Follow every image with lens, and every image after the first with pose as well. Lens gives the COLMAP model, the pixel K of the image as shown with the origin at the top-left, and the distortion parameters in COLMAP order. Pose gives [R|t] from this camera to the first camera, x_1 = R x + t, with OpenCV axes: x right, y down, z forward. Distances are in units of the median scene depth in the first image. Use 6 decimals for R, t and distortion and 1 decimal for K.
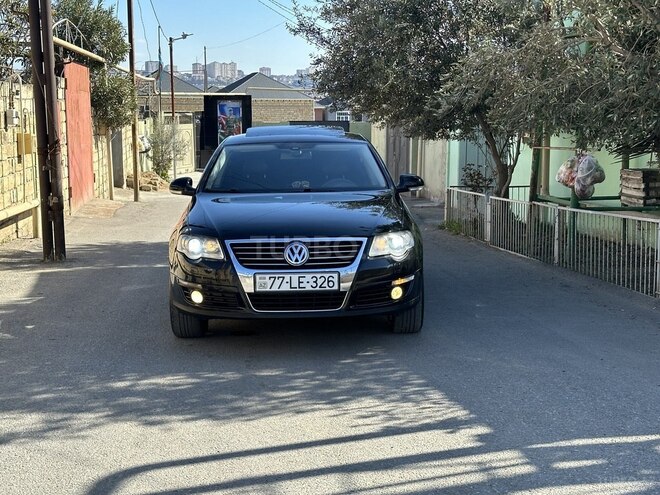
lens RADIAL K [[963.1, 0, 330.8], [0, 963.1, 256.6], [0, 0, 1]] dist [0.133769, -0.044380]
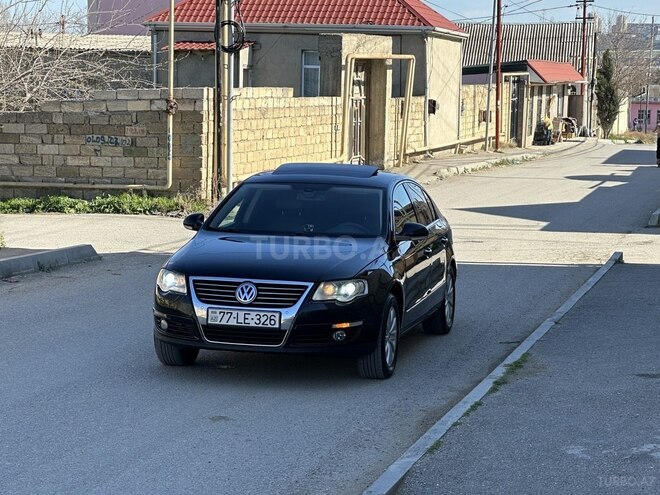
lens RADIAL K [[1691.6, 0, 330.0], [0, 1691.6, 247.5], [0, 0, 1]] dist [0.002132, 1.036125]
pose [[0.965991, 0.063717, -0.250603, 0.544549], [-0.072846, 0.996969, -0.027312, -0.008994], [0.248103, 0.044638, 0.967705, -0.871279]]
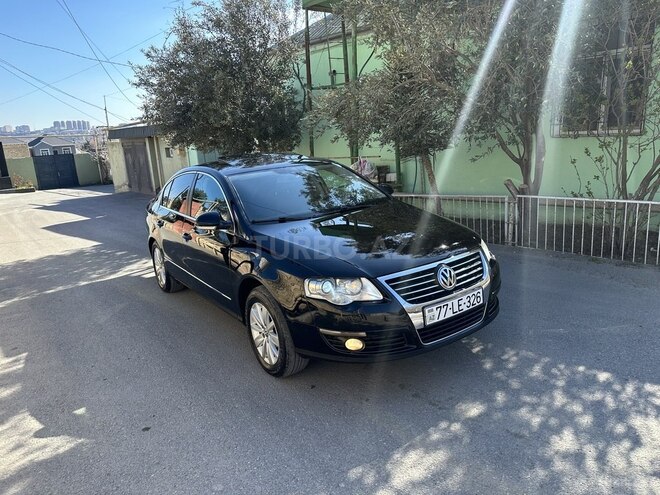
lens RADIAL K [[452.6, 0, 330.0], [0, 452.6, 247.5], [0, 0, 1]] dist [0.121736, -0.180240]
pose [[0.843732, -0.178446, 0.506235, -0.367895], [0.137490, 0.983506, 0.117529, -0.104468], [-0.518858, -0.029561, 0.854349, 0.662640]]
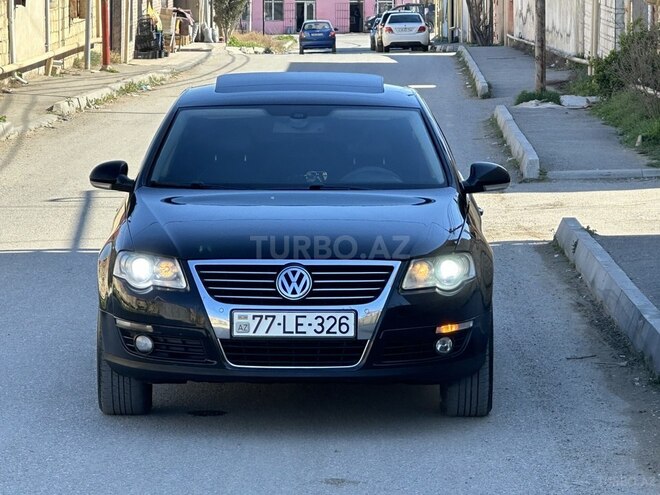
lens RADIAL K [[3100.6, 0, 330.0], [0, 3100.6, 247.5], [0, 0, 1]] dist [-0.257811, -5.147217]
pose [[0.999347, 0.021244, -0.029217, 0.052515], [-0.022407, 0.998945, -0.040076, 0.058899], [0.028334, 0.040704, 0.998769, -1.168325]]
